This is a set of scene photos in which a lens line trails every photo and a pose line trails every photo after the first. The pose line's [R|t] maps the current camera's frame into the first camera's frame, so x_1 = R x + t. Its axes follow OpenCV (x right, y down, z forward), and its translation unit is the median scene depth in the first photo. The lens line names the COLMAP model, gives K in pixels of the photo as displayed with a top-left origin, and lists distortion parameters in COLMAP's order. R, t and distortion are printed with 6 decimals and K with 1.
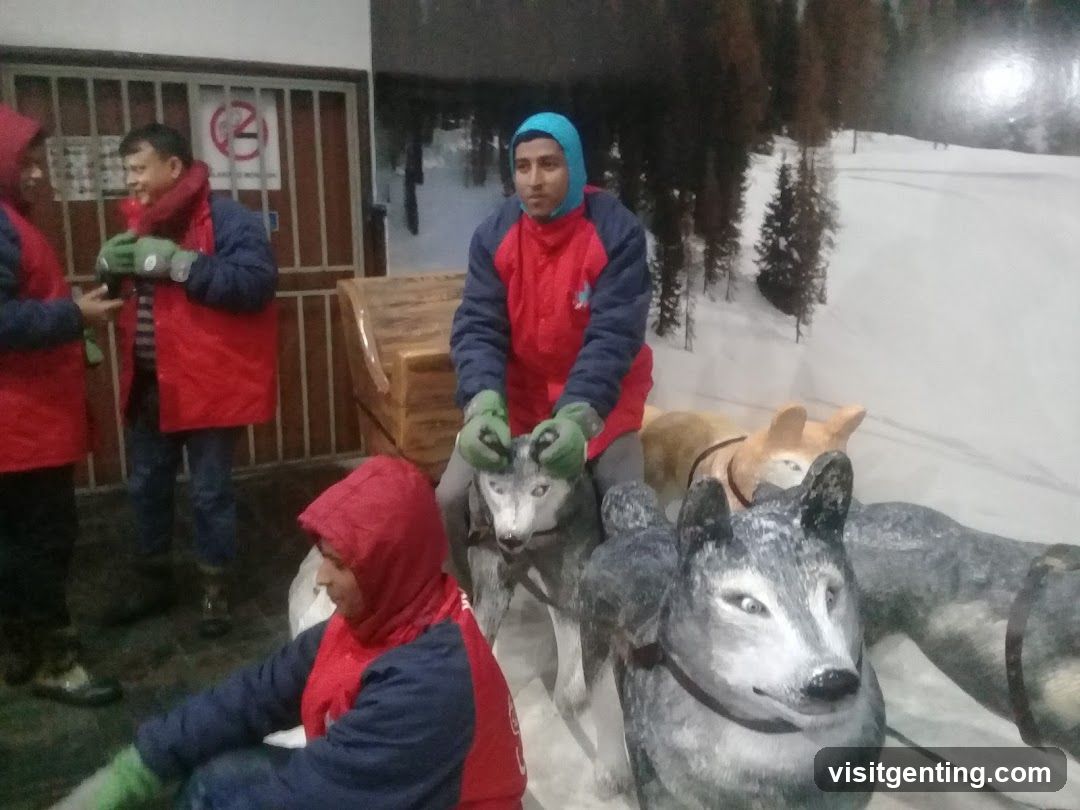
lens RADIAL K [[860.0, 0, 540.0], [0, 860.0, 405.0], [0, 0, 1]] dist [0.008011, -0.038914]
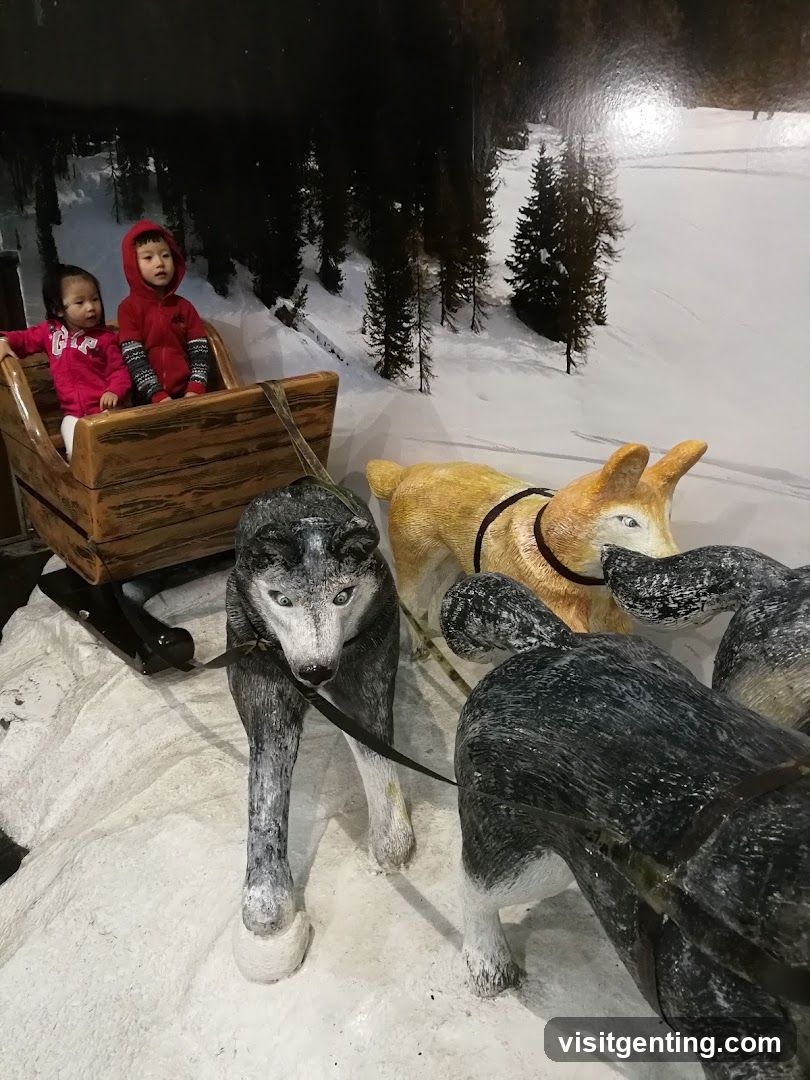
lens RADIAL K [[860.0, 0, 411.4], [0, 860.0, 533.5], [0, 0, 1]] dist [0.008011, -0.038914]
pose [[0.969265, -0.105089, 0.222444, -0.060573], [0.084749, 0.991461, 0.099114, -0.011259], [-0.230960, -0.077216, 0.969894, 0.178903]]
